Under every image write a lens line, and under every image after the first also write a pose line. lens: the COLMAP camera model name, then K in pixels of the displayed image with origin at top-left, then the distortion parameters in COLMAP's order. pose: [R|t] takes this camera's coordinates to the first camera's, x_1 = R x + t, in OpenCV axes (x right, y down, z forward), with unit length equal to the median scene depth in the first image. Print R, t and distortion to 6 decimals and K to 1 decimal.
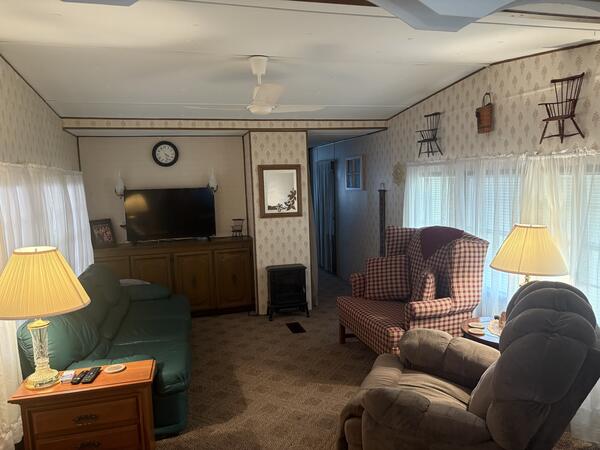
lens RADIAL K [[465.9, 0, 297.1], [0, 465.9, 225.2], [0, 0, 1]] dist [0.060147, -0.013341]
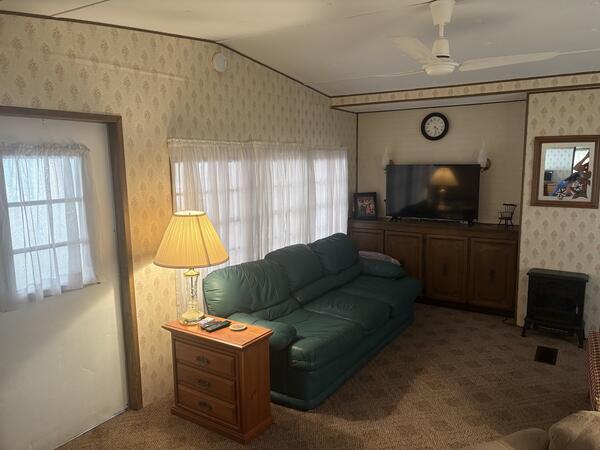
lens RADIAL K [[465.9, 0, 298.8], [0, 465.9, 227.1], [0, 0, 1]] dist [0.060147, -0.013341]
pose [[0.674853, 0.130973, -0.726237, 0.242023], [-0.082789, 0.991349, 0.101853, -0.028060], [0.733294, -0.008612, 0.679857, 0.177501]]
